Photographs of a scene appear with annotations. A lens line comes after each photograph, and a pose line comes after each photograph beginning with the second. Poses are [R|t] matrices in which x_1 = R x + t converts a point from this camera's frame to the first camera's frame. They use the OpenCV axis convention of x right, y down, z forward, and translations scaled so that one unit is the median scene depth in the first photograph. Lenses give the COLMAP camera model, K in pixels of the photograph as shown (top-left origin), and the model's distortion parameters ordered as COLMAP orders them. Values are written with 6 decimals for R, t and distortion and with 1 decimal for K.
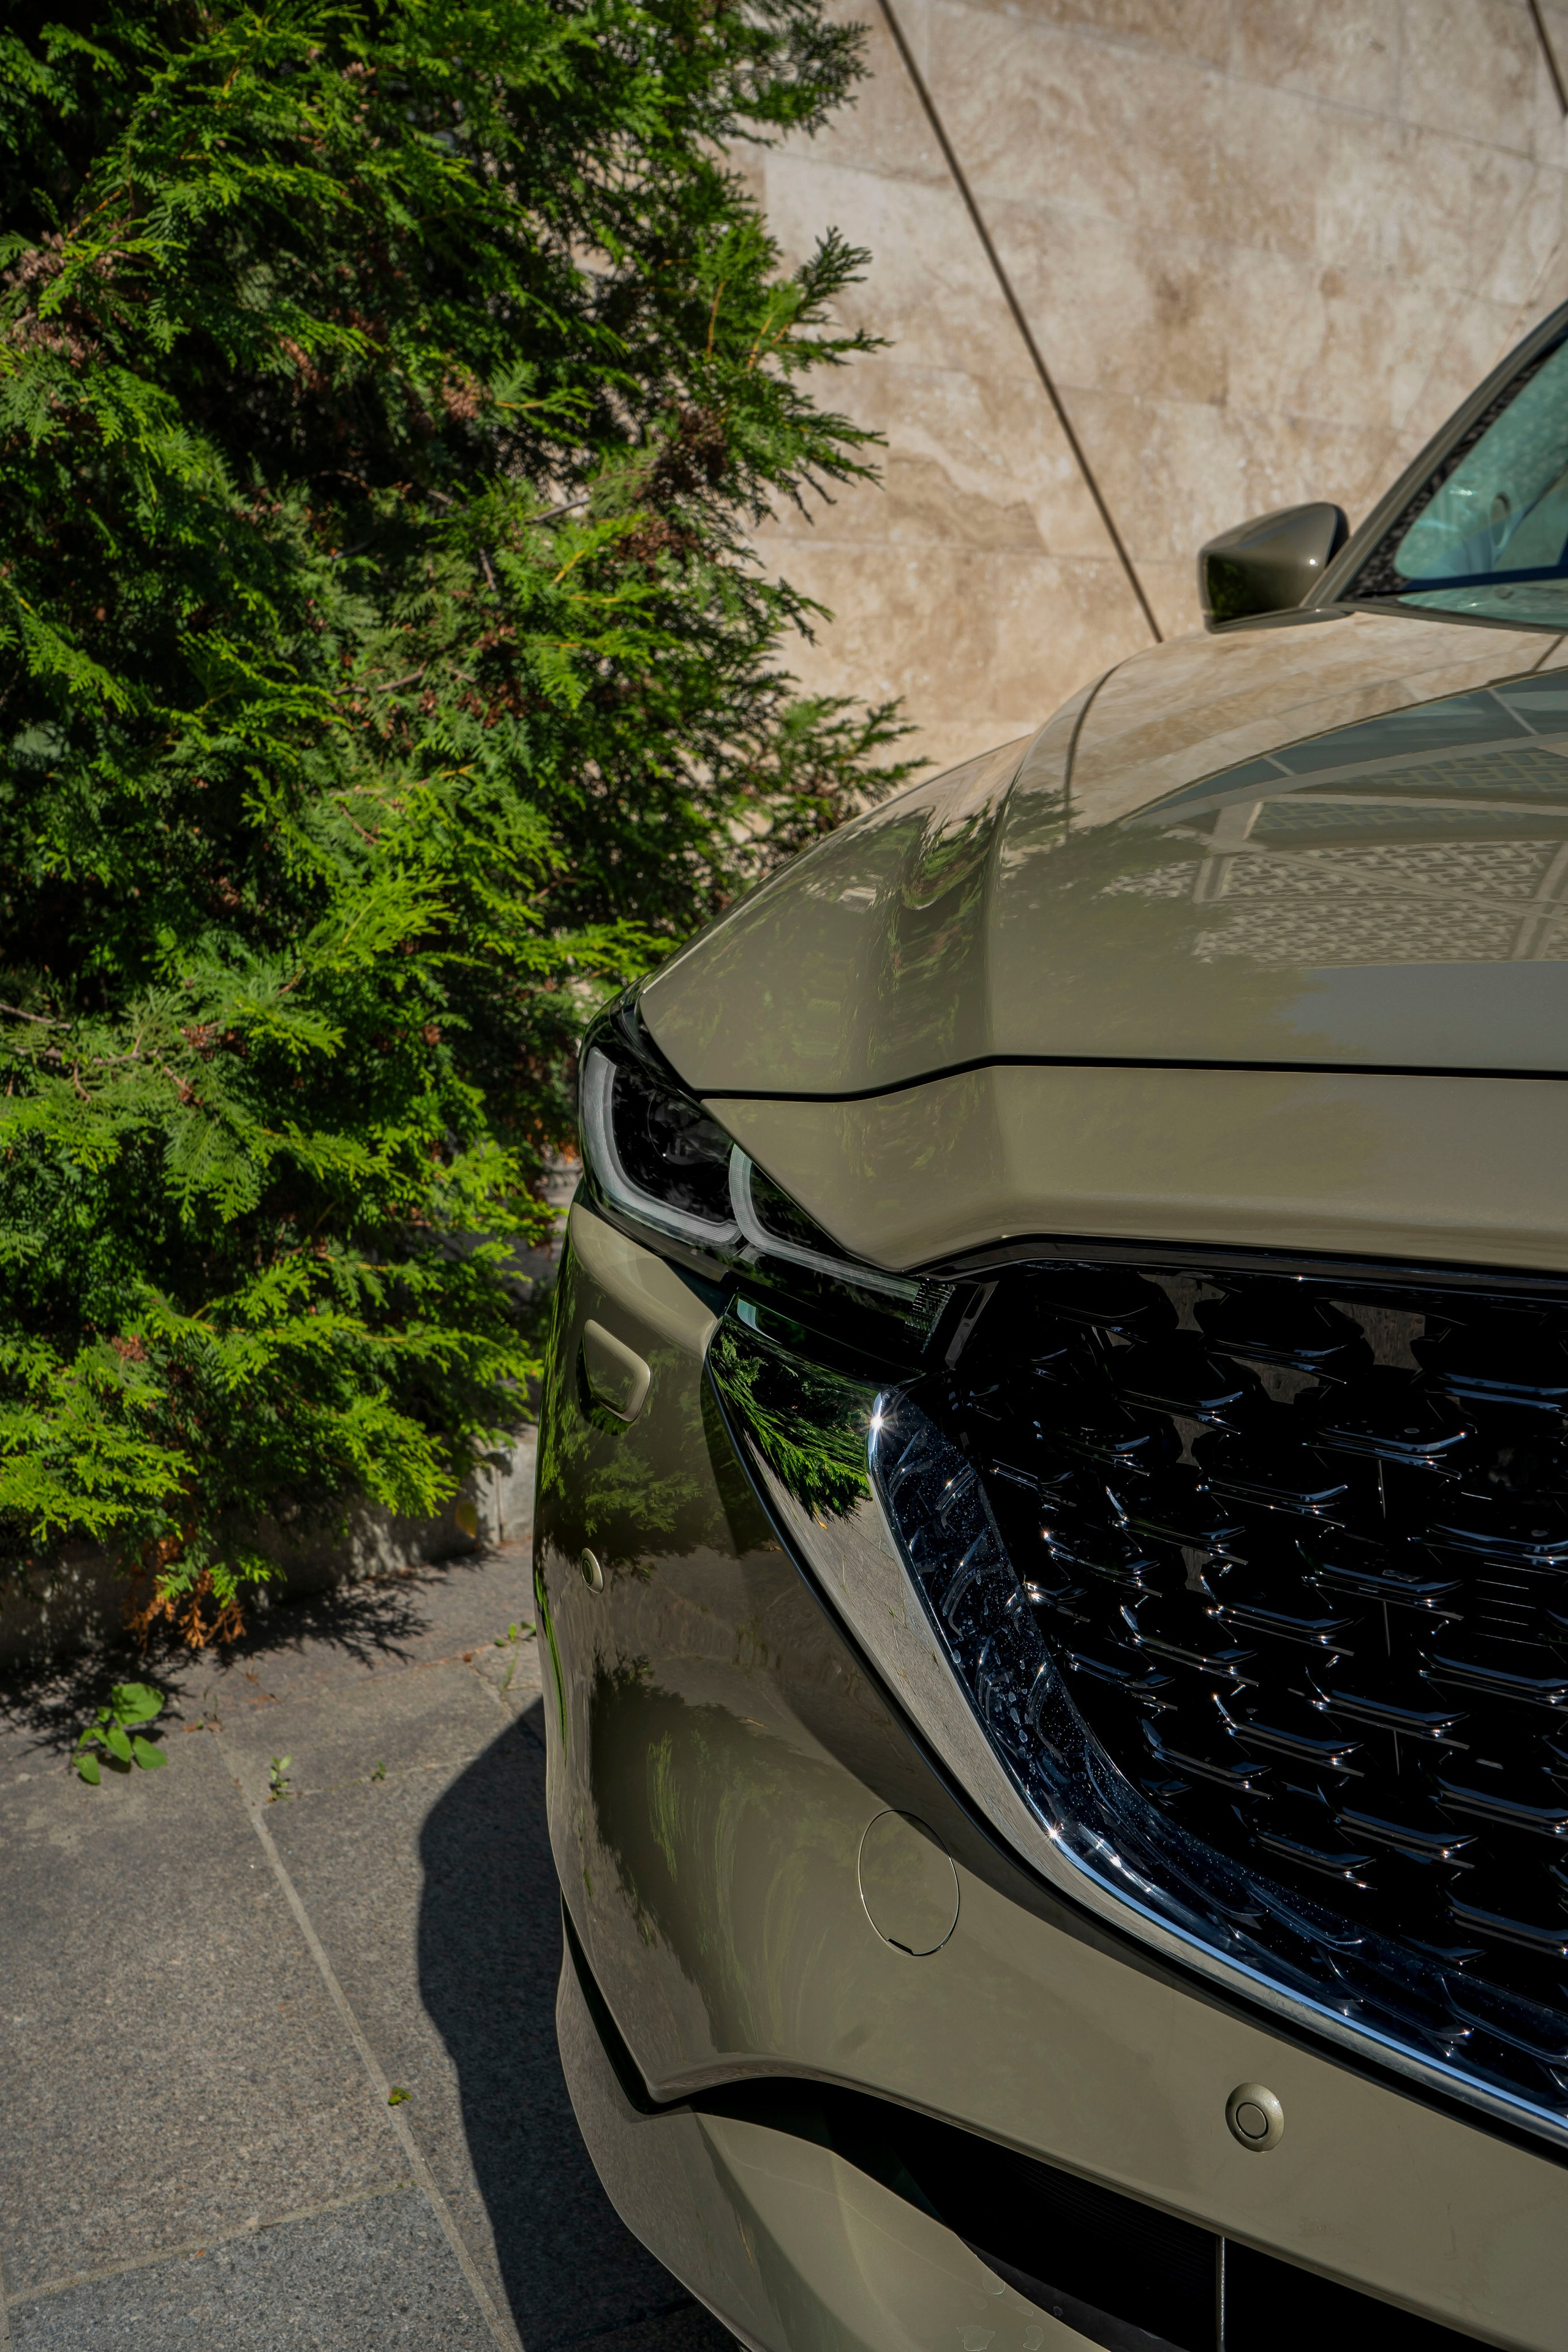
lens RADIAL K [[2307.8, 0, 786.9], [0, 2307.8, 1173.5], [0, 0, 1]] dist [0.024817, 0.000000]
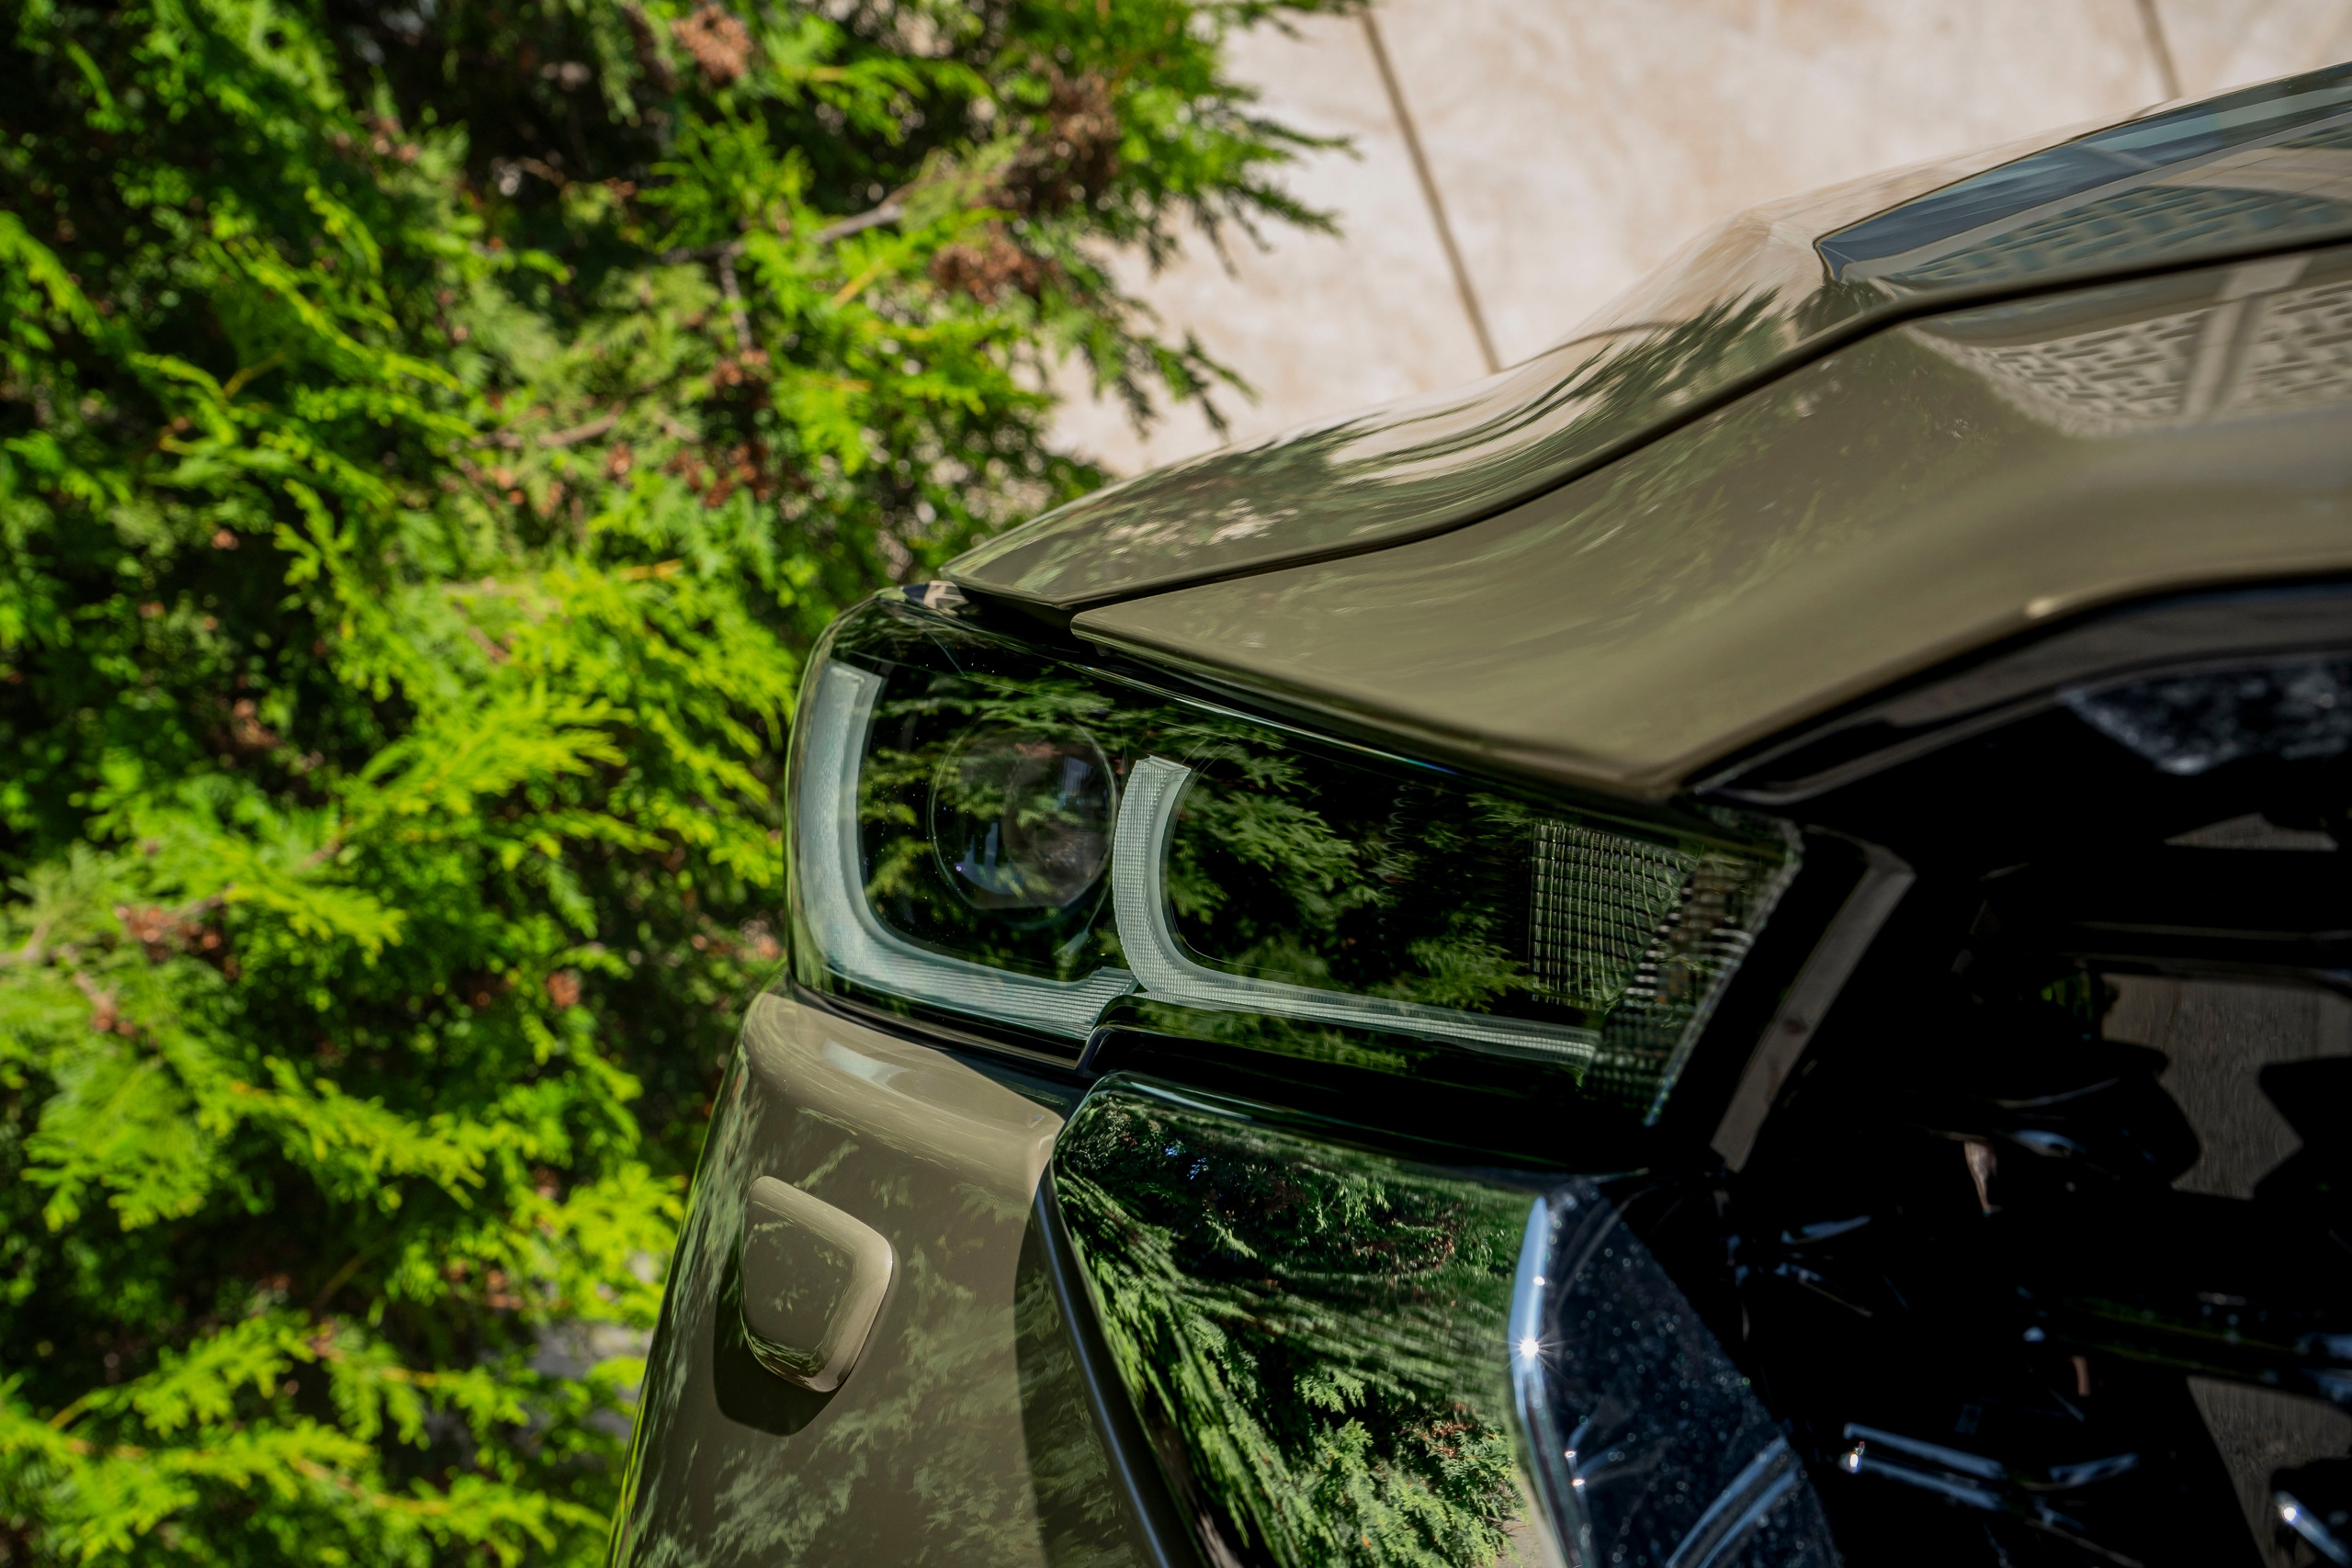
lens RADIAL K [[2979.5, 0, 1153.9], [0, 2979.5, 790.7], [0, 0, 1]] dist [0.227422, 0.000000]
pose [[0.997076, 0.075594, 0.011155, -0.011995], [-0.071174, 0.971889, -0.224422, 0.057710], [-0.027807, 0.222972, 0.974428, 0.219242]]
